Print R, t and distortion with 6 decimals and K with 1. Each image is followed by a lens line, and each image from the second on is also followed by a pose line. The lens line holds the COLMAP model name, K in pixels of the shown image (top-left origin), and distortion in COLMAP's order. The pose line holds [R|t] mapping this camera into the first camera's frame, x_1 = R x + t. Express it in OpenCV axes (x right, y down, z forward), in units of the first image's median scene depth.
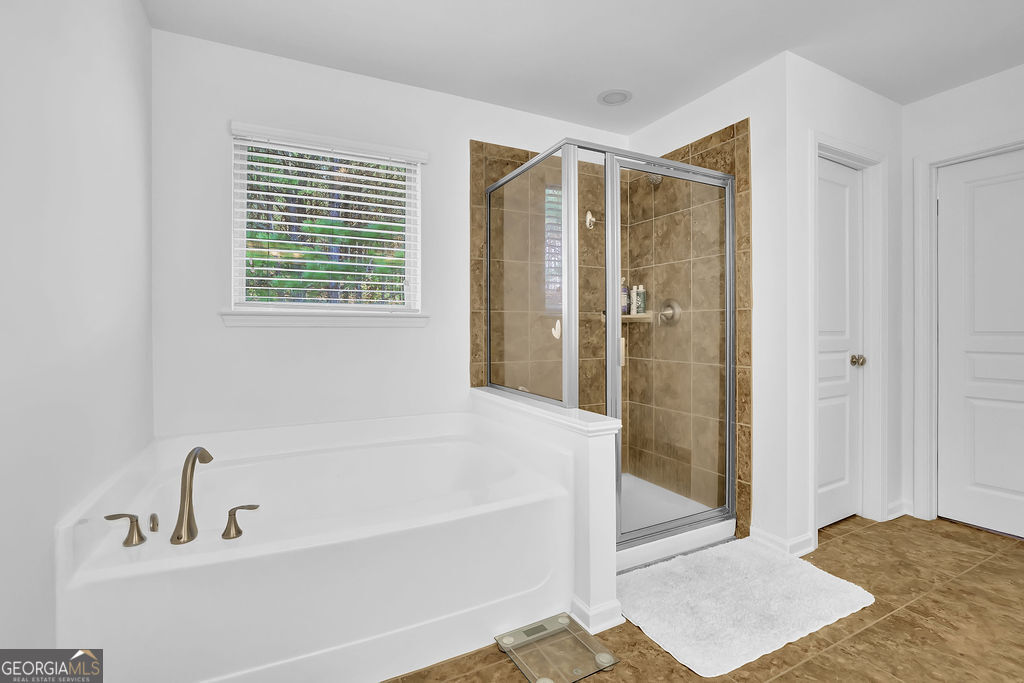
lens RADIAL K [[453.8, 0, 511.0], [0, 453.8, 333.9], [0, 0, 1]] dist [-0.010948, 0.002000]
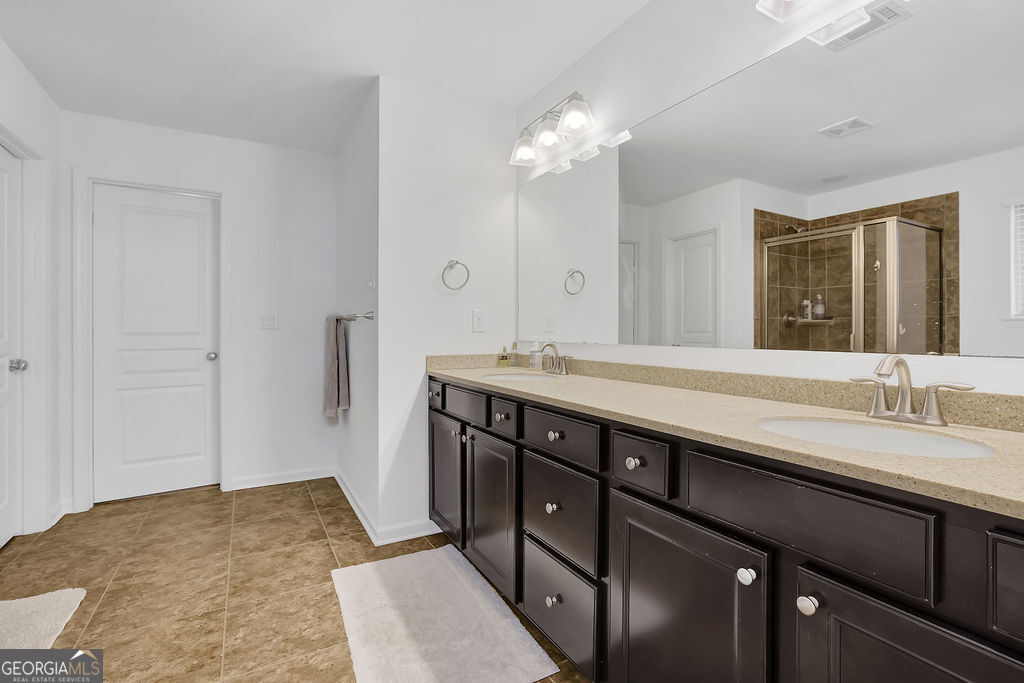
lens RADIAL K [[470.0, 0, 508.2], [0, 470.0, 336.1], [0, 0, 1]] dist [0.000844, -0.000094]
pose [[-0.034643, -0.013426, 0.999310, -0.266578], [0.013505, 0.999812, 0.013901, -0.000395], [-0.999309, 0.013977, -0.034455, 0.045515]]
